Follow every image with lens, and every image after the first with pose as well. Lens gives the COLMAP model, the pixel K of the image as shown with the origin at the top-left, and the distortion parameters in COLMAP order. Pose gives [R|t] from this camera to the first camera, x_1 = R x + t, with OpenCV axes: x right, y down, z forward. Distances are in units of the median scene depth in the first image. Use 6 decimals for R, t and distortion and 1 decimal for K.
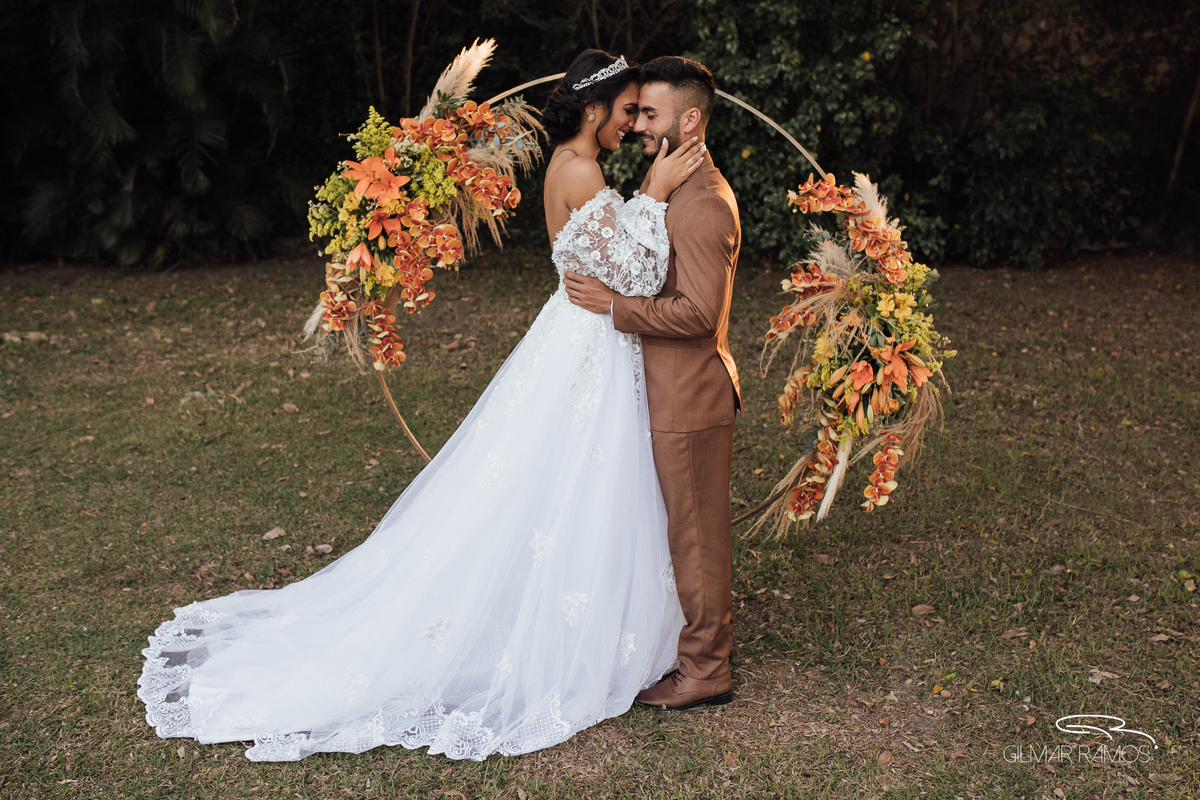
lens RADIAL K [[1161.3, 0, 634.2], [0, 1161.3, 377.1], [0, 0, 1]] dist [-0.083140, 0.125875]
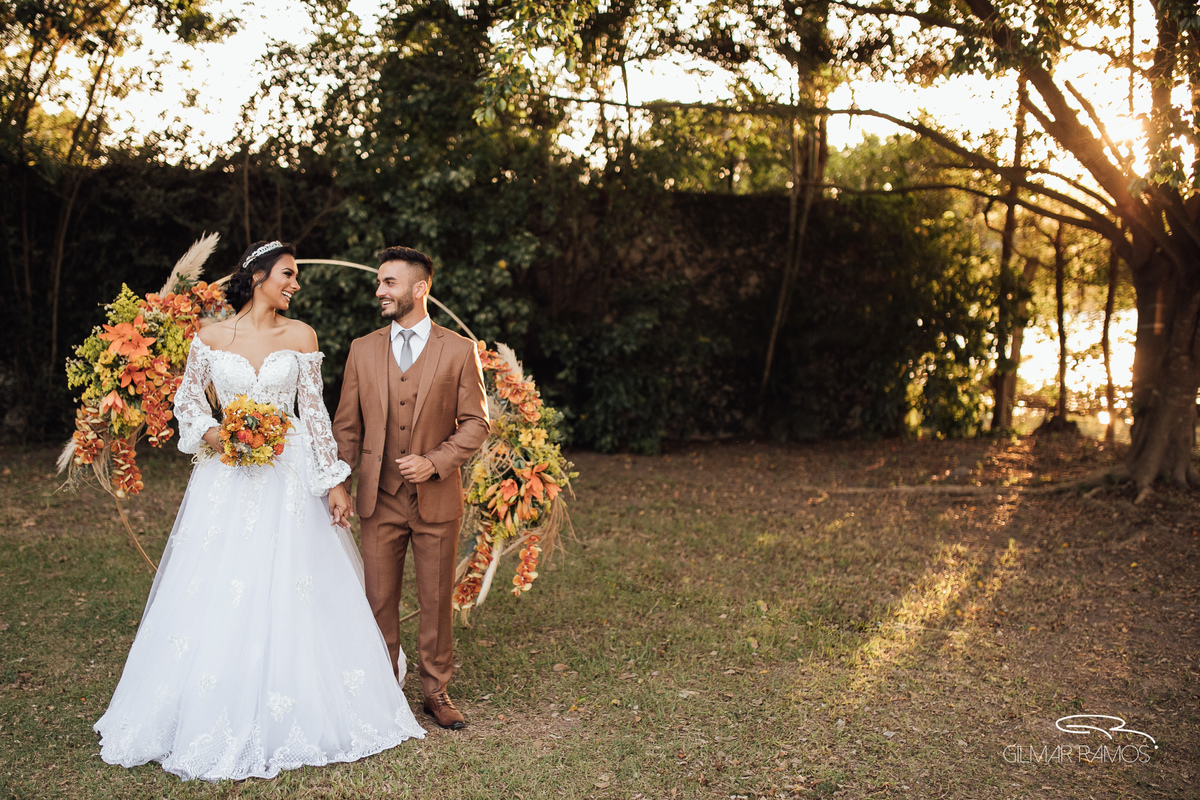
lens RADIAL K [[1203.1, 0, 537.7], [0, 1203.1, 433.0], [0, 0, 1]] dist [-0.085639, 0.158923]
pose [[0.973650, -0.002296, 0.228038, -0.083817], [0.032477, 0.991153, -0.128687, 0.109497], [-0.225725, 0.132702, 0.965111, -0.338391]]
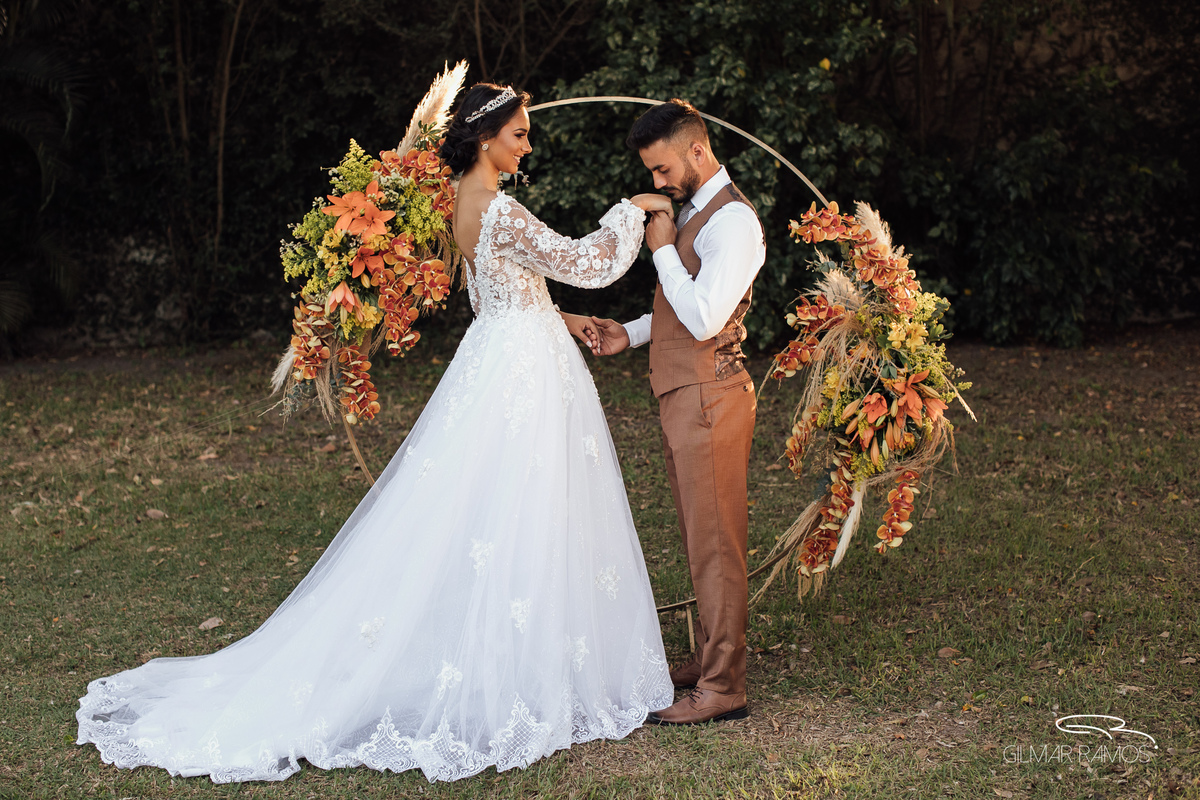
lens RADIAL K [[1793.9, 0, 598.9], [0, 1793.9, 370.4], [0, 0, 1]] dist [-0.197929, 0.465951]
pose [[0.997622, -0.022028, 0.065308, -0.124093], [0.028629, 0.994381, -0.101917, 0.108573], [-0.062696, 0.103545, 0.992647, -0.444009]]
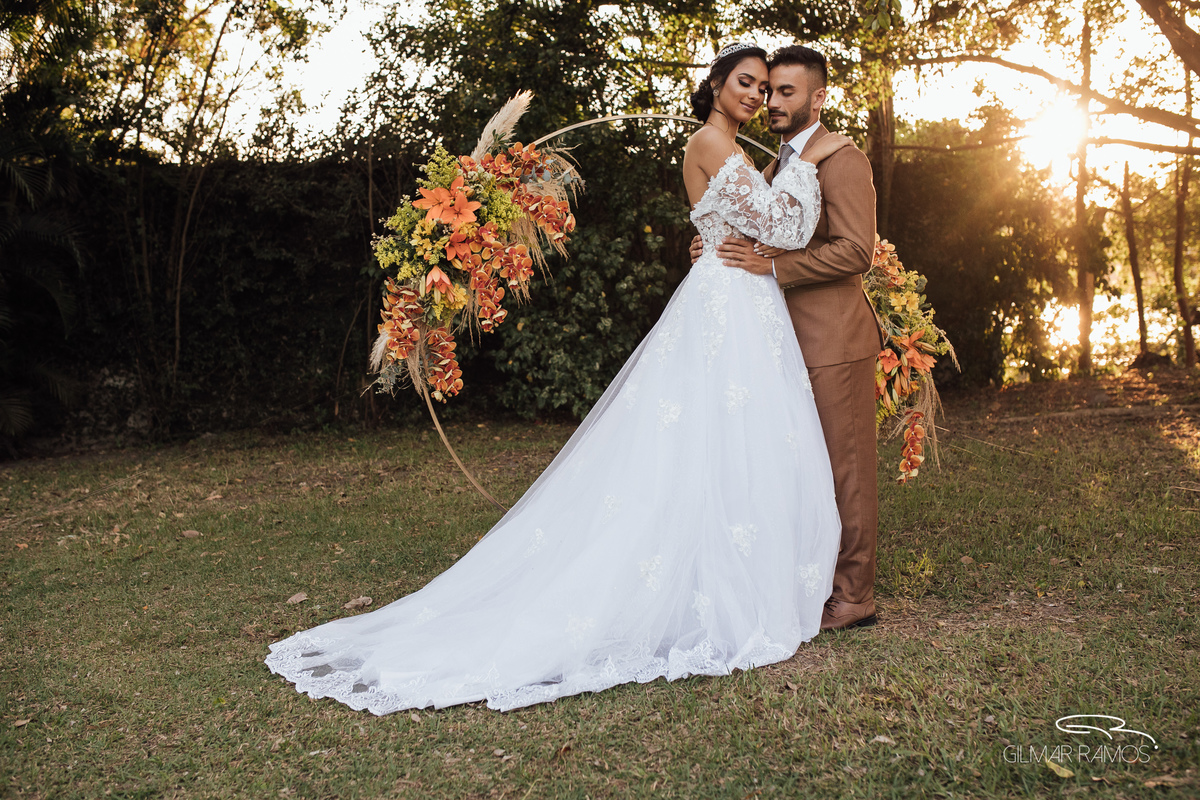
lens RADIAL K [[1097.9, 0, 600.0], [0, 1097.9, 400.0], [0, 0, 1]] dist [-0.014850, -0.001559]
pose [[0.962863, -0.060864, 0.263041, -0.359408], [0.106086, 0.981188, -0.161295, 0.177186], [-0.248276, 0.183210, 0.951206, 0.041548]]
